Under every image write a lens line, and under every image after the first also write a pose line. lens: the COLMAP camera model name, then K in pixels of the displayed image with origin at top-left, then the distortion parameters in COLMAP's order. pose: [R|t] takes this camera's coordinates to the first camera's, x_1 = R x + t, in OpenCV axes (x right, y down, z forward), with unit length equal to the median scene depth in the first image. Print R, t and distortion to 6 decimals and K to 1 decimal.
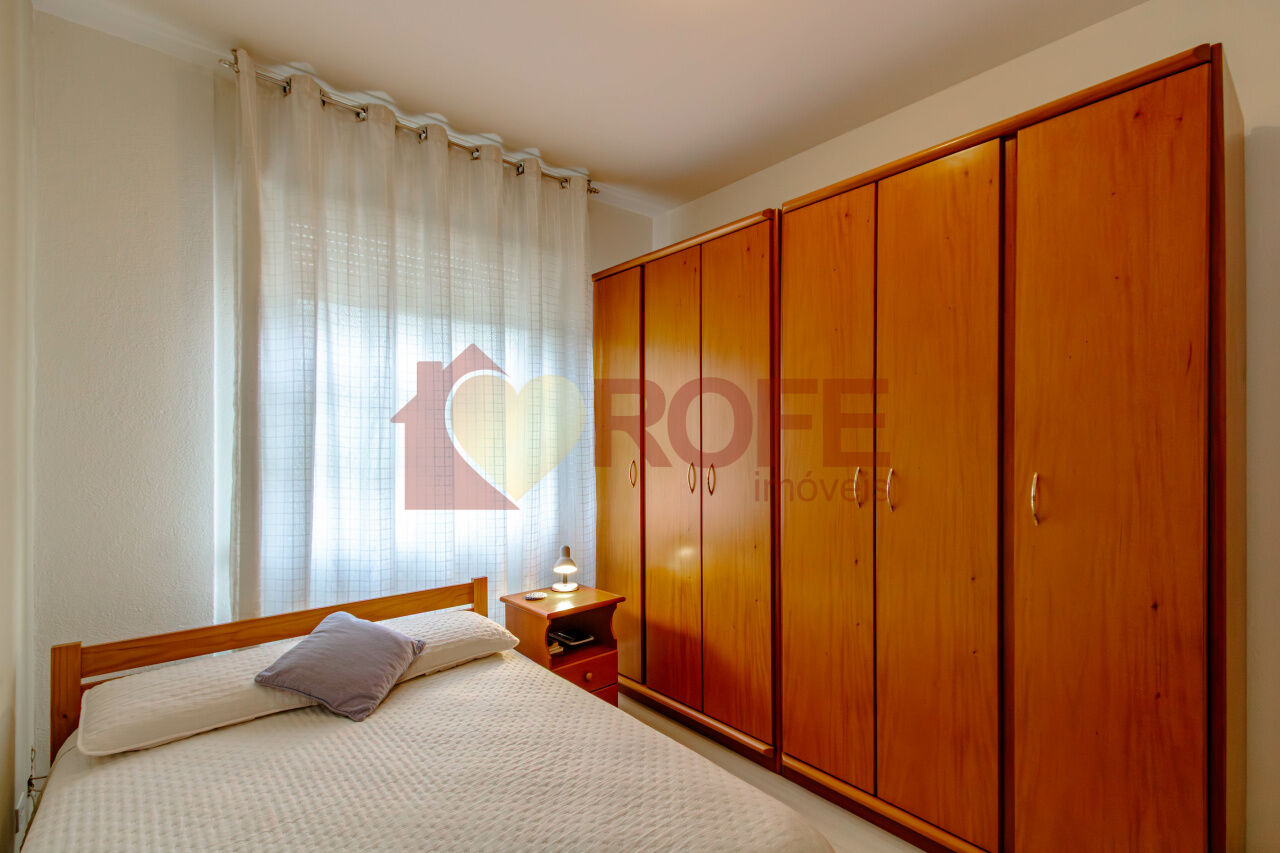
lens RADIAL K [[597.5, 0, 640.4], [0, 597.5, 434.3], [0, 0, 1]] dist [0.013845, -0.000674]
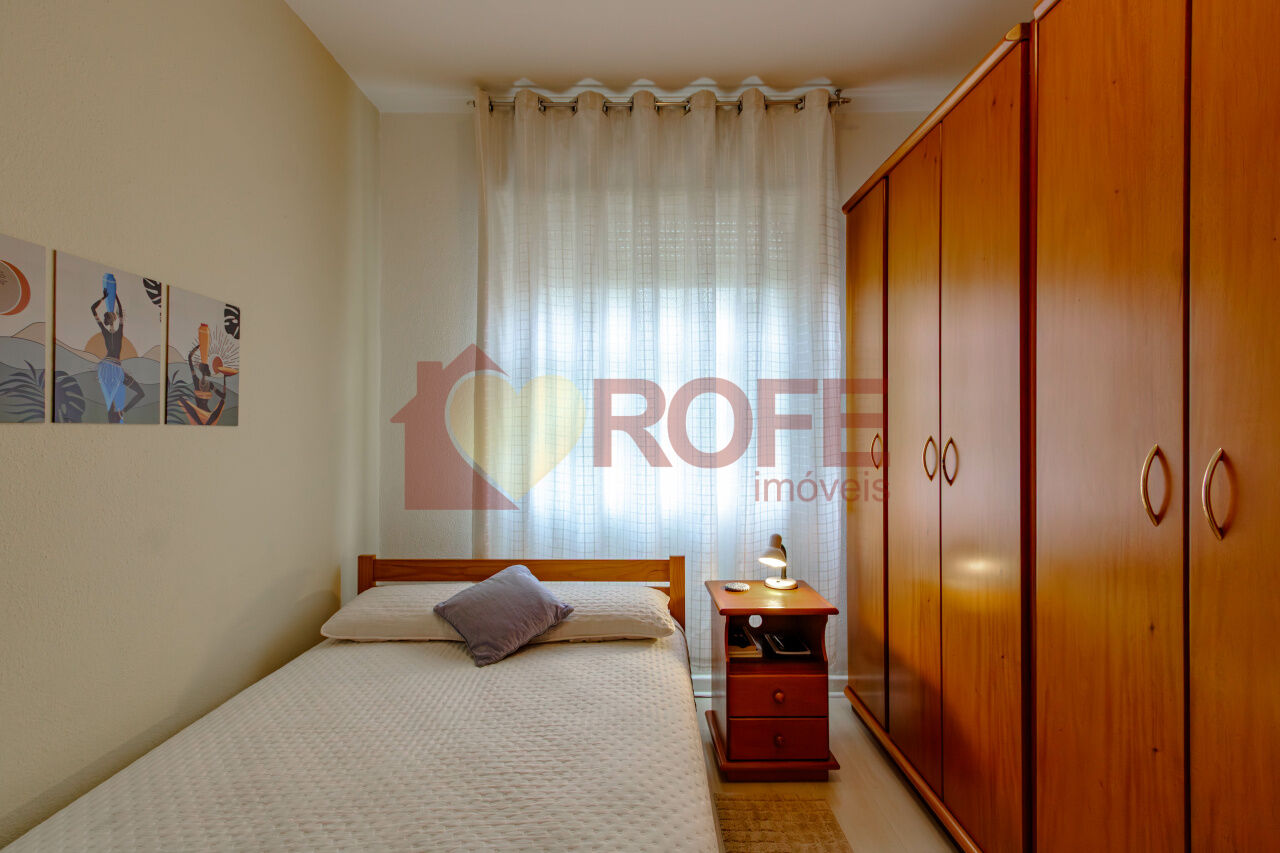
lens RADIAL K [[597.5, 0, 638.5], [0, 597.5, 415.8], [0, 0, 1]] dist [0.013845, -0.000674]
pose [[0.745057, -0.007813, -0.666955, 0.341914], [0.011291, 0.999936, 0.000899, 0.019691], [0.666906, -0.008201, 0.745097, 0.283295]]
